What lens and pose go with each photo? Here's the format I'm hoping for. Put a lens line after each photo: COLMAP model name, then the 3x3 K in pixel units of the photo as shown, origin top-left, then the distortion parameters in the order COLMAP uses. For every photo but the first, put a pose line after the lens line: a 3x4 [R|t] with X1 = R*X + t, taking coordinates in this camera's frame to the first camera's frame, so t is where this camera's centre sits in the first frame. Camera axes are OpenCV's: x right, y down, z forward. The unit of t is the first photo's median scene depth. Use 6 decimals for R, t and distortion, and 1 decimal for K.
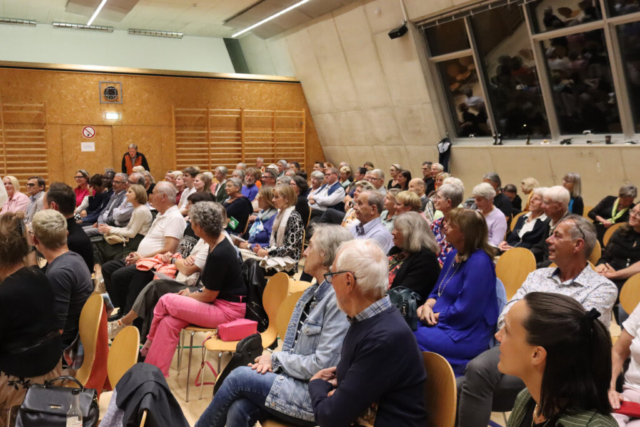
lens RADIAL K [[589.3, 0, 317.7], [0, 589.3, 214.9], [0, 0, 1]] dist [-0.004771, 0.000000]
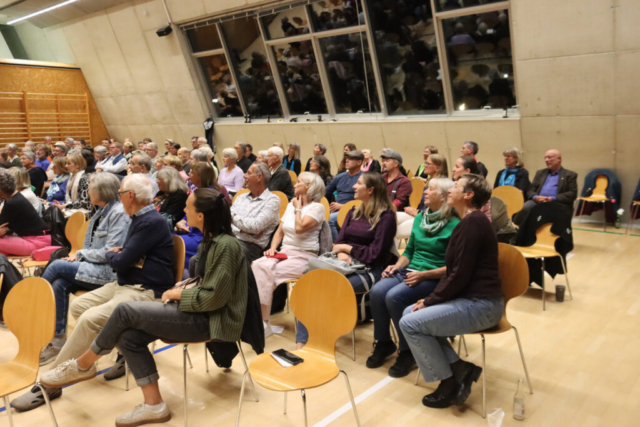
lens RADIAL K [[504.1, 0, 321.9], [0, 504.1, 215.0], [0, 0, 1]] dist [-0.010305, -0.006499]
pose [[0.919208, -0.078193, 0.385931, 0.003819], [0.054695, 0.995939, 0.071514, 0.015758], [-0.389956, -0.044628, 0.919751, -0.118642]]
